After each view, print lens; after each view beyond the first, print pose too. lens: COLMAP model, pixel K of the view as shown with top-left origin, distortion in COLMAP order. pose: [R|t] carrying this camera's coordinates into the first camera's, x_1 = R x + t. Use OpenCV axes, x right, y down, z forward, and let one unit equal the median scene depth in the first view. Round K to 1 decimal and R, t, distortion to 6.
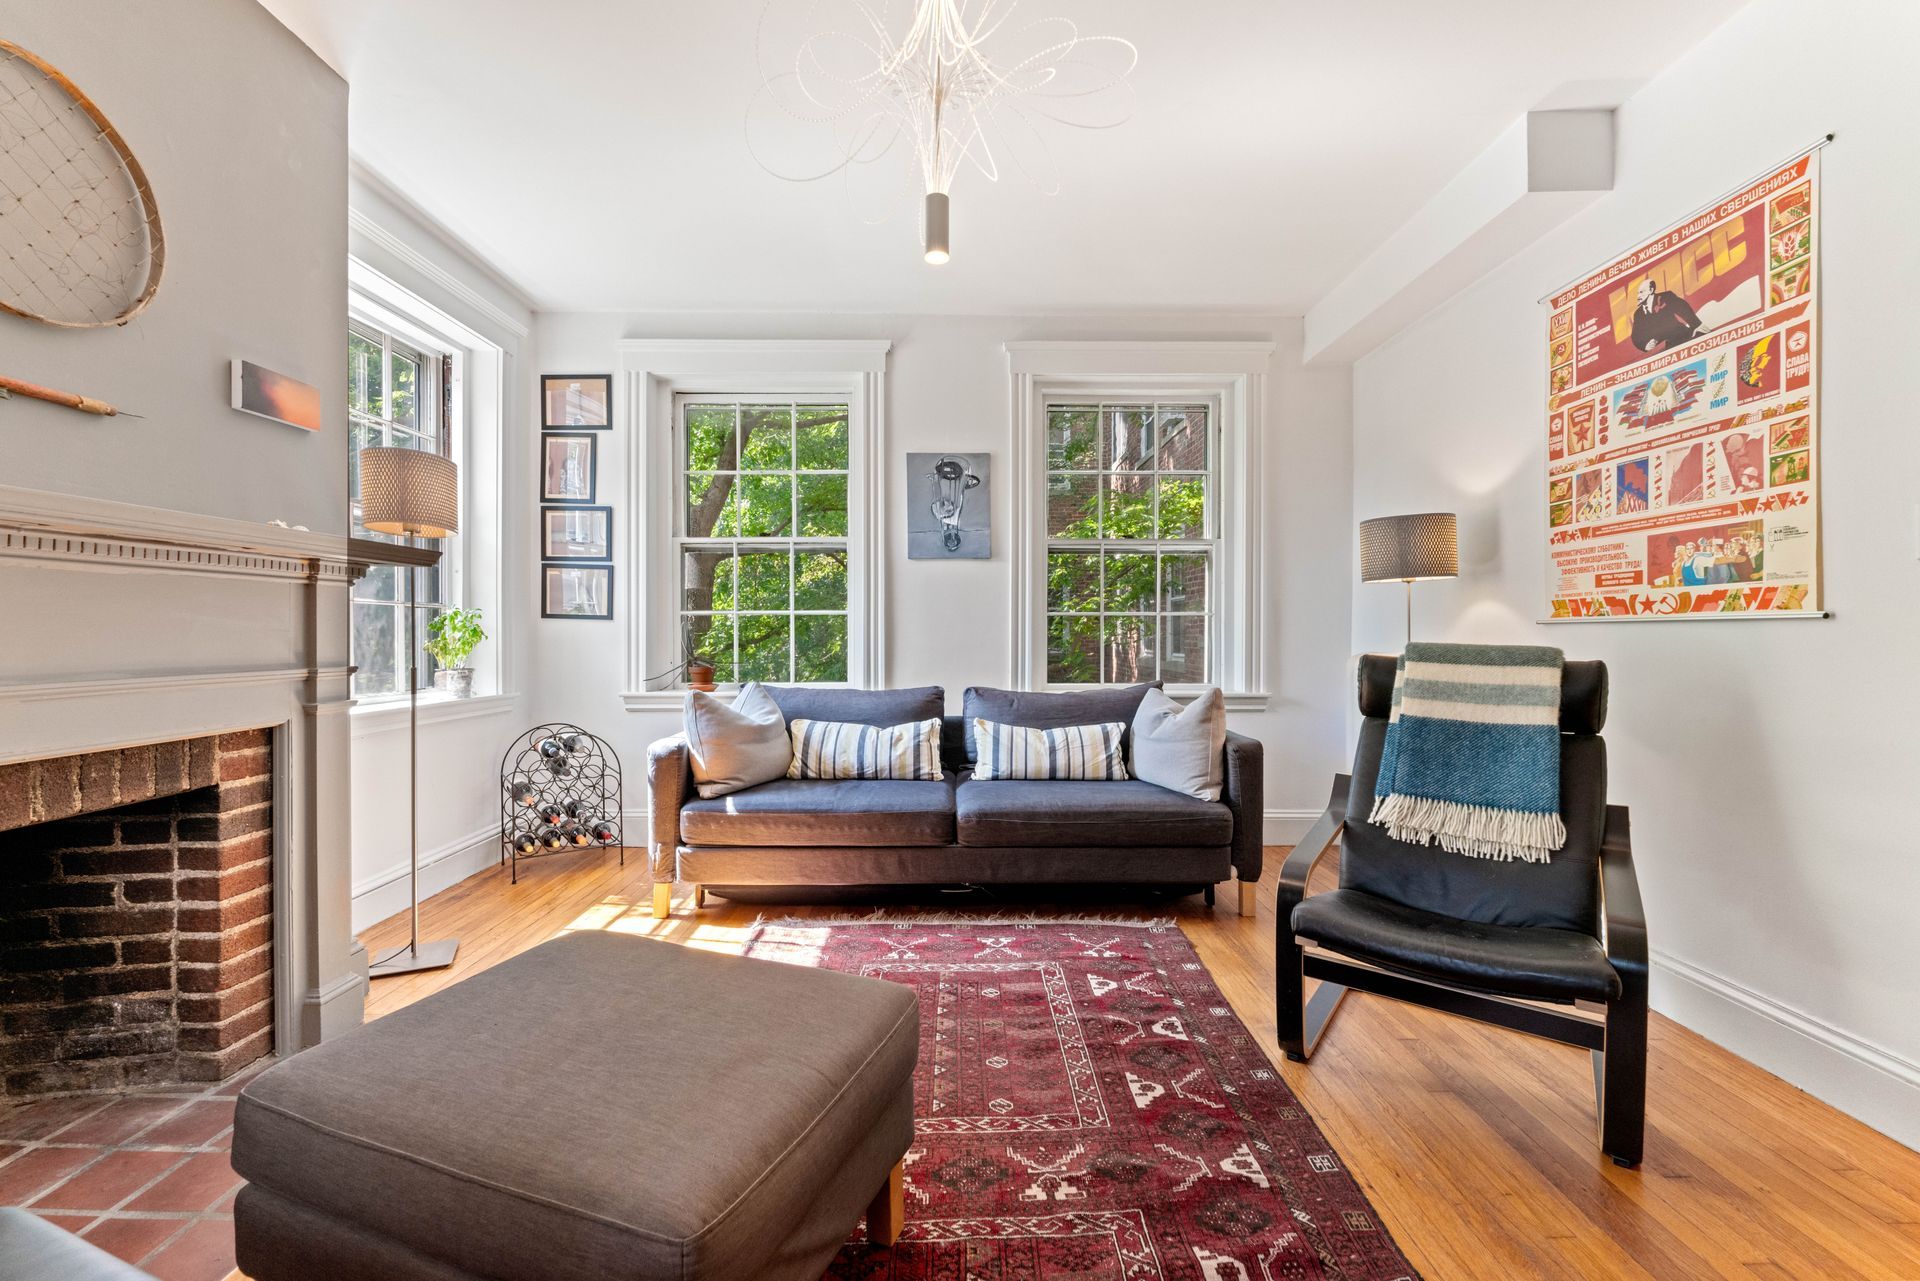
lens RADIAL K [[780.7, 0, 963.3], [0, 780.7, 640.2], [0, 0, 1]] dist [-0.008544, 0.001779]
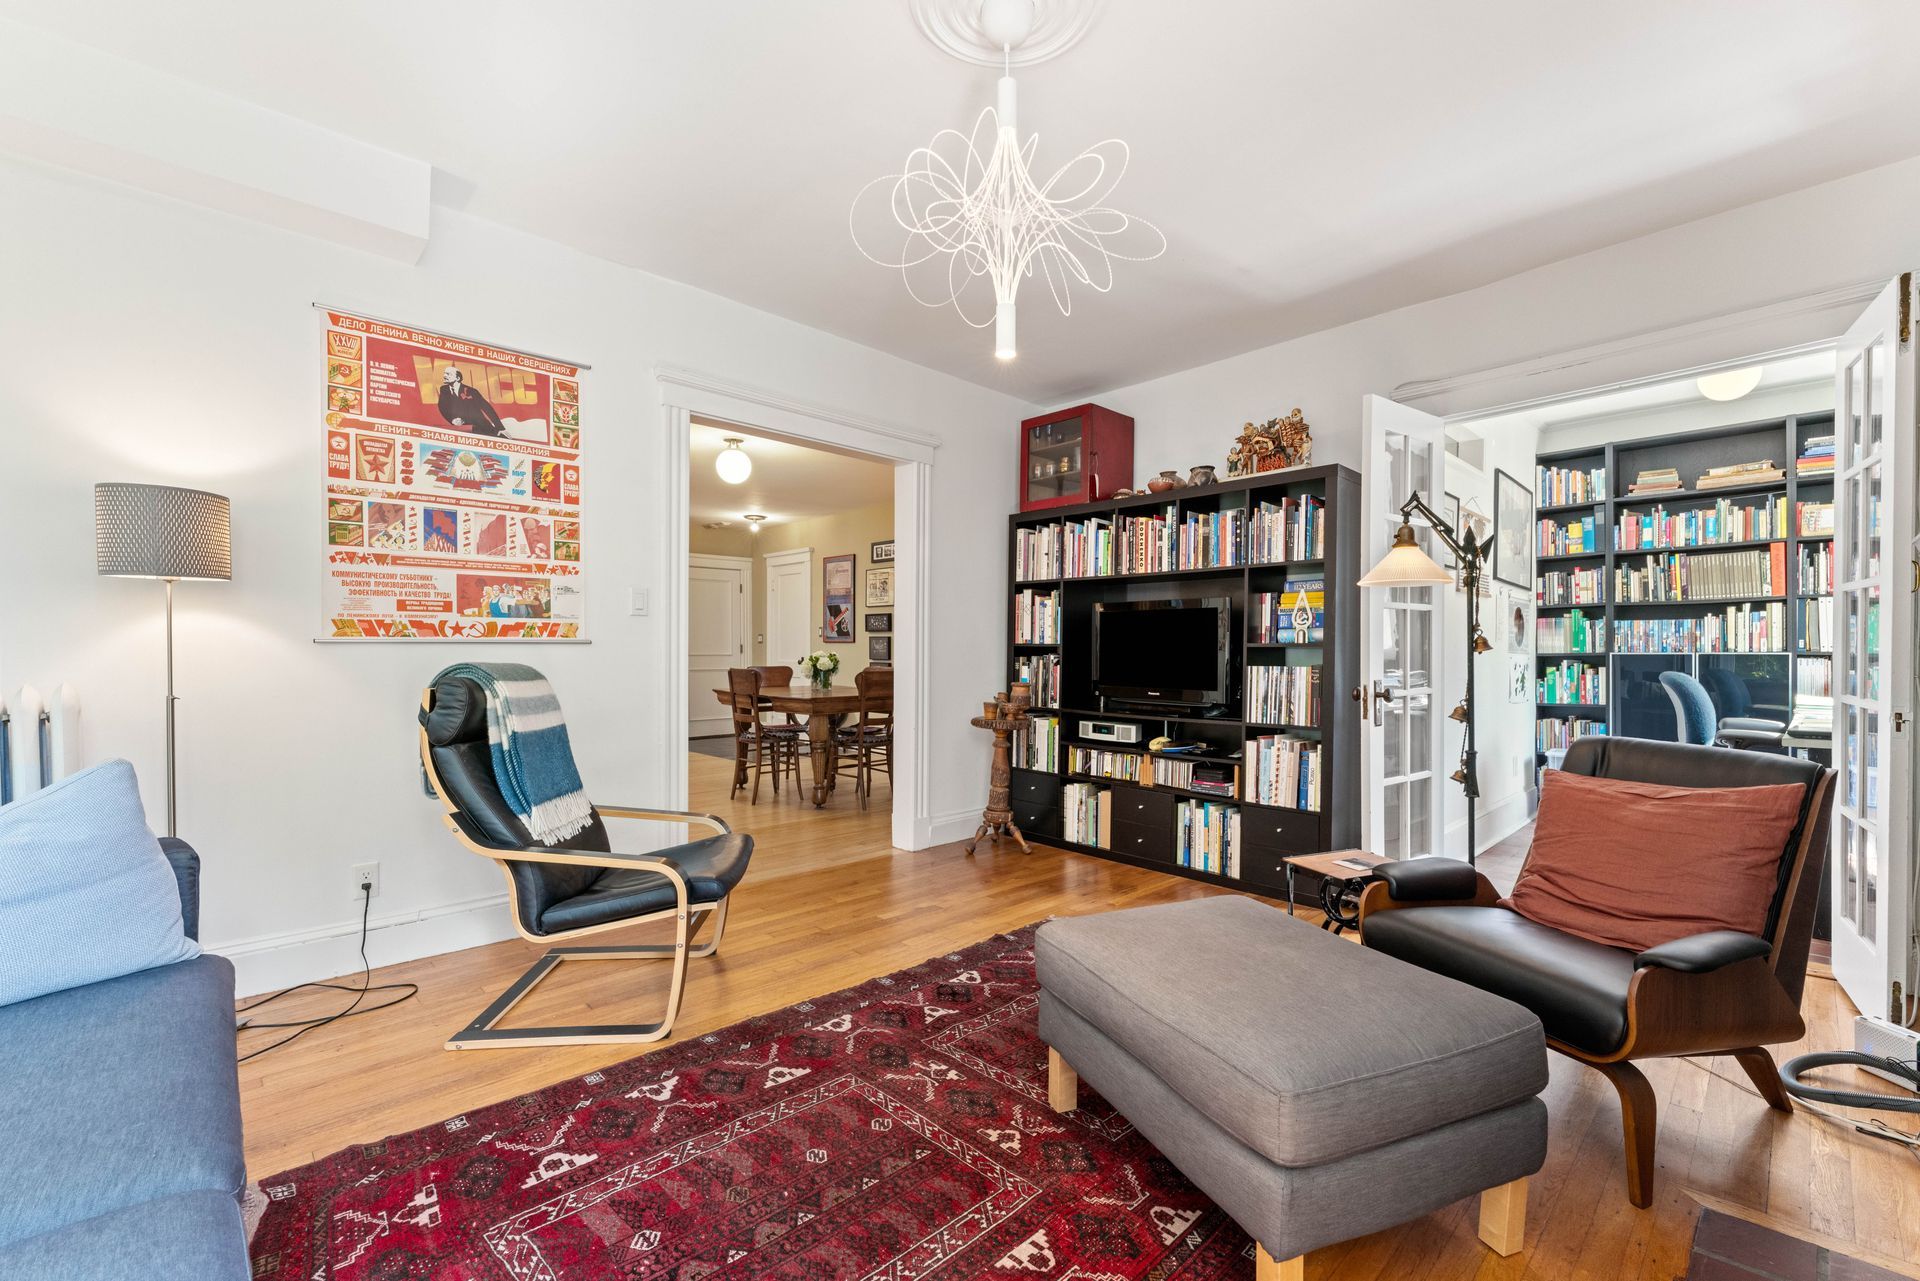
lens RADIAL K [[780.7, 0, 970.3], [0, 780.7, 658.8], [0, 0, 1]] dist [-0.008544, 0.001779]
pose [[-0.682483, -0.010186, 0.730831, -0.564378], [0.004361, 0.999828, 0.018007, -0.016268], [-0.730889, 0.015477, -0.682321, 1.185539]]
